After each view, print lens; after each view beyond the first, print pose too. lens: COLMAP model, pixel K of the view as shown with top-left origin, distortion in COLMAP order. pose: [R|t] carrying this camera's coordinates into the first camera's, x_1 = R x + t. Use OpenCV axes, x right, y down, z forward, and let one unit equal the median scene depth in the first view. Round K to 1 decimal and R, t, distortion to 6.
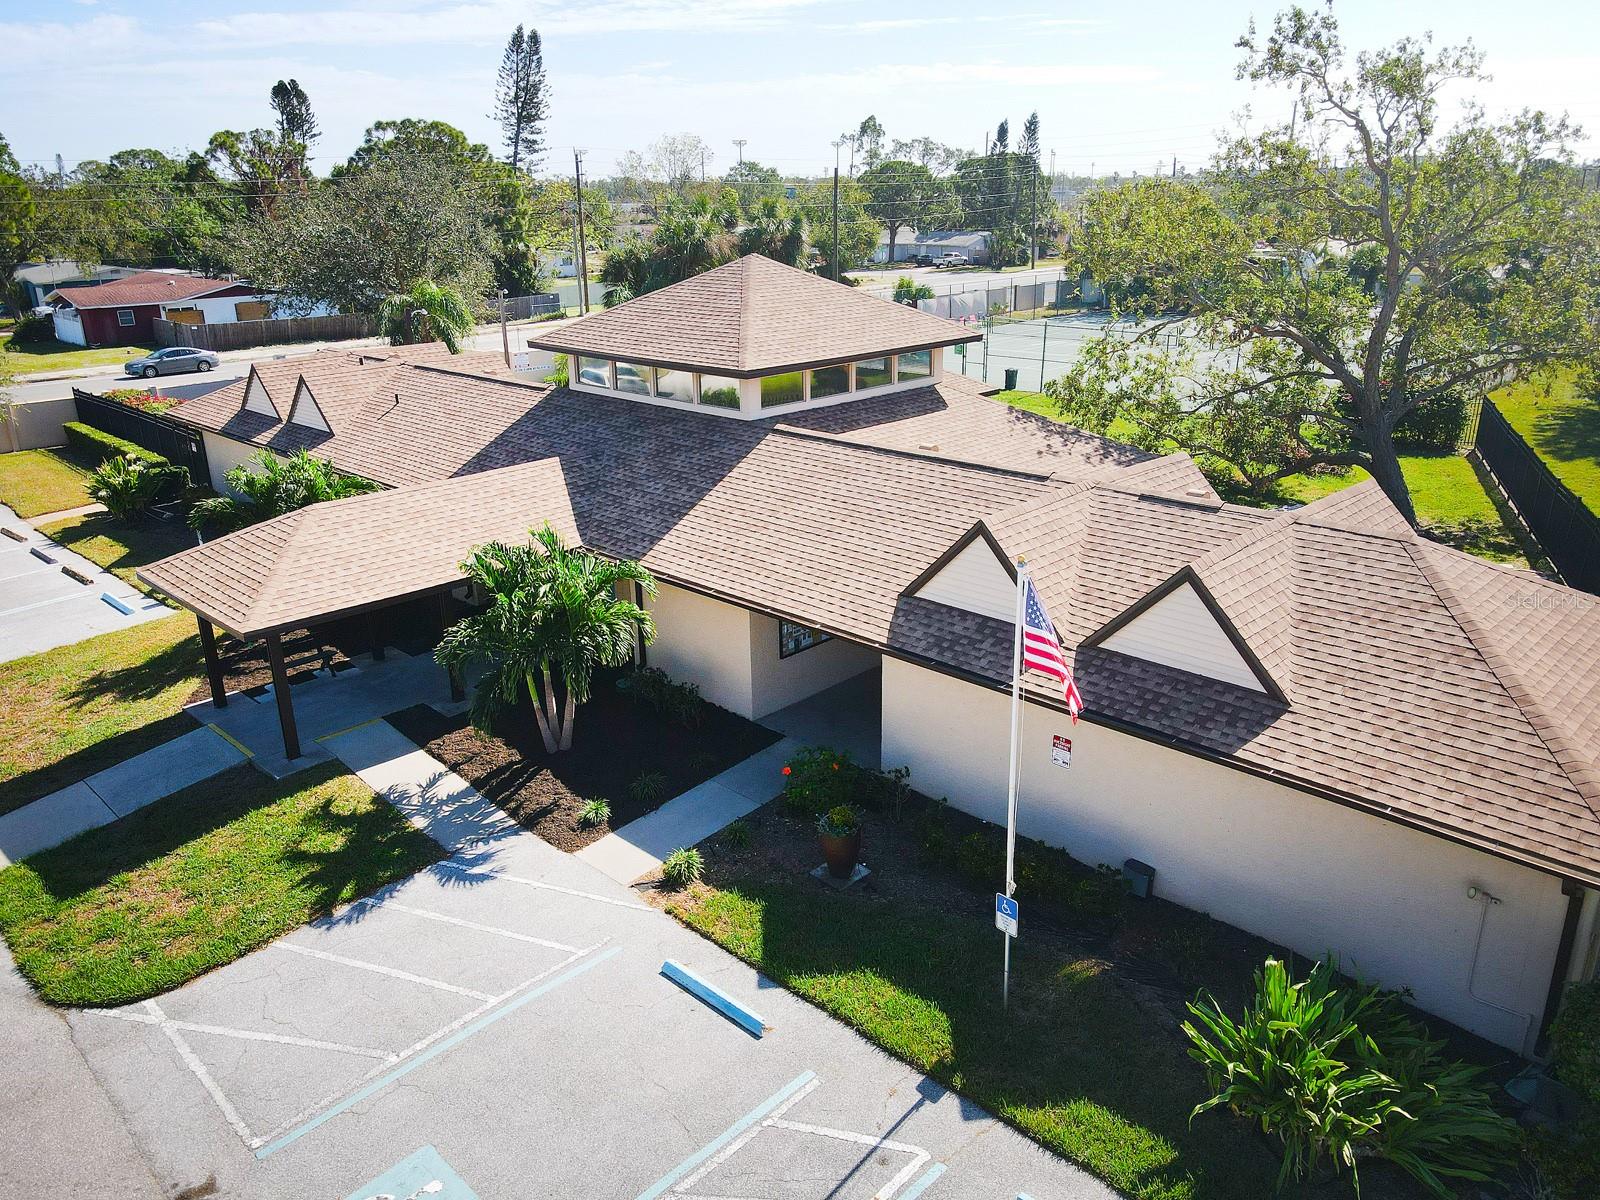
lens RADIAL K [[1178.3, 0, 800.0], [0, 1178.3, 600.0], [0, 0, 1]] dist [0.023074, -0.000136]
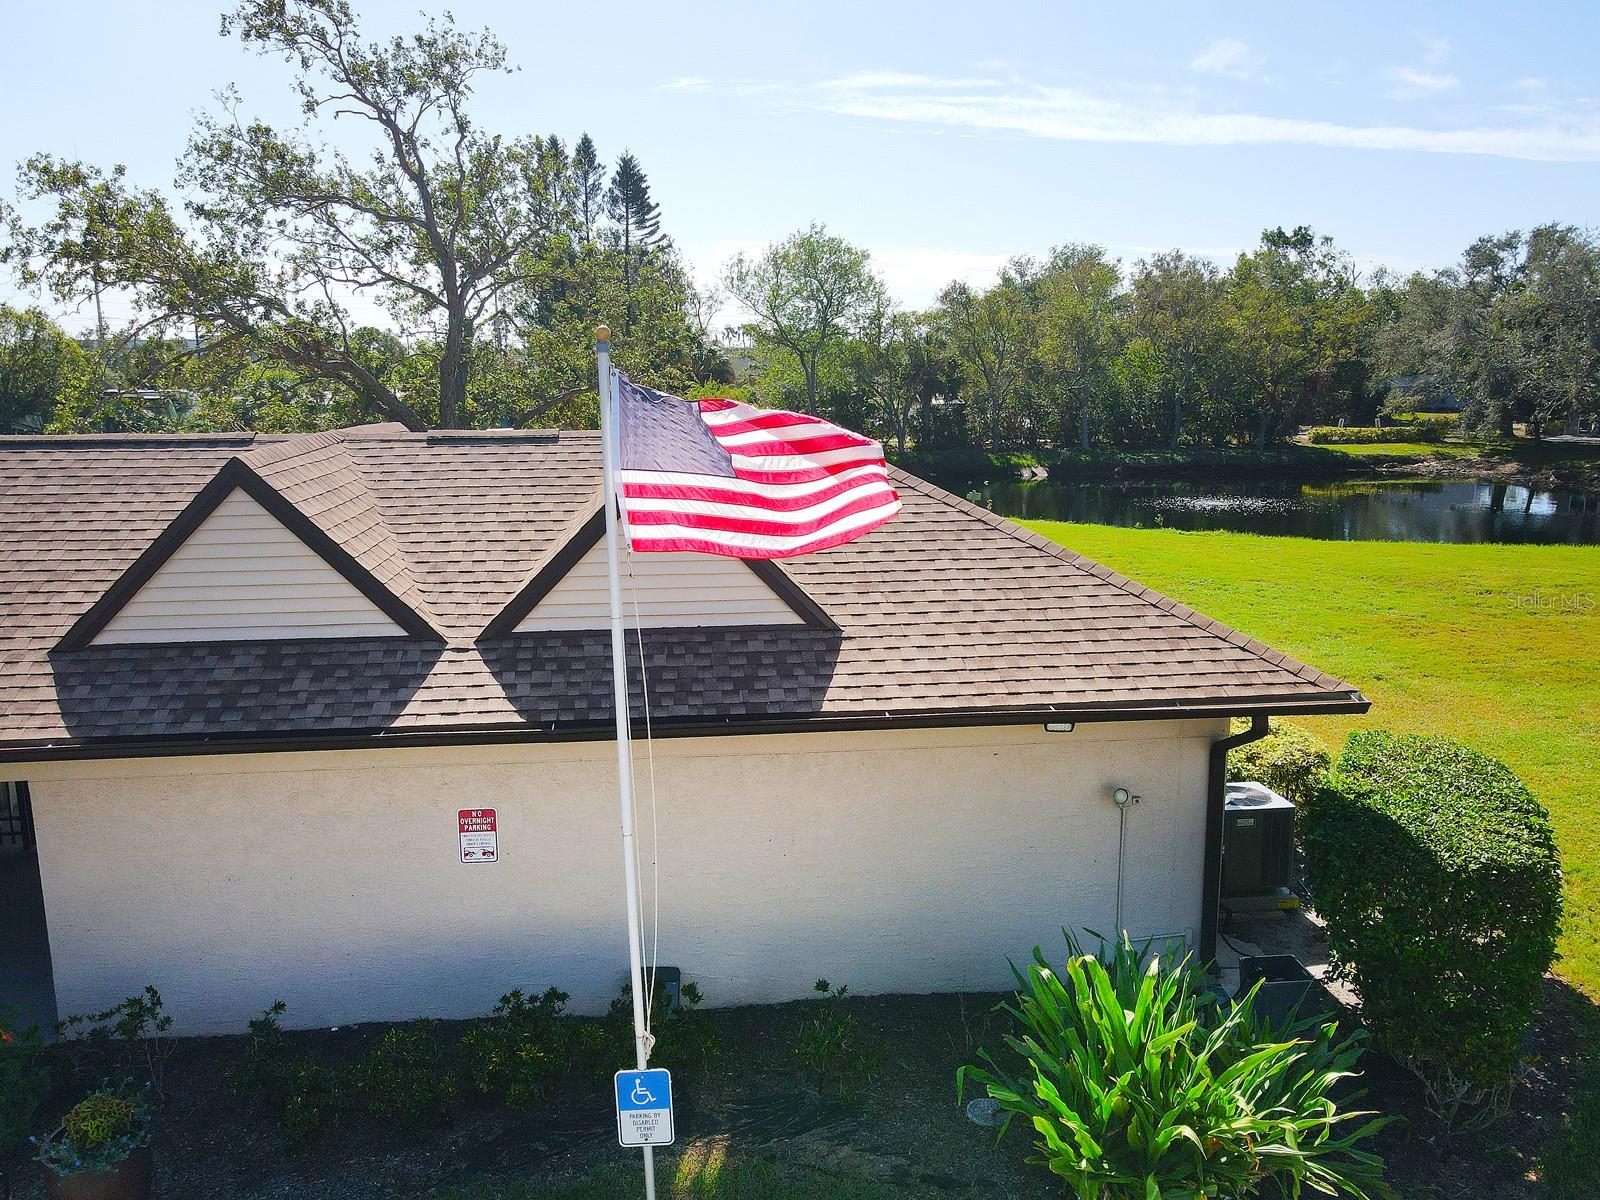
lens RADIAL K [[1262.8, 0, 800.0], [0, 1262.8, 600.0], [0, 0, 1]] dist [0.017684, 0.003760]
pose [[0.639680, -0.135255, 0.756648, -0.141210], [0.250413, 0.967362, -0.038781, 0.090110], [-0.726707, 0.214282, 0.652672, 0.514538]]
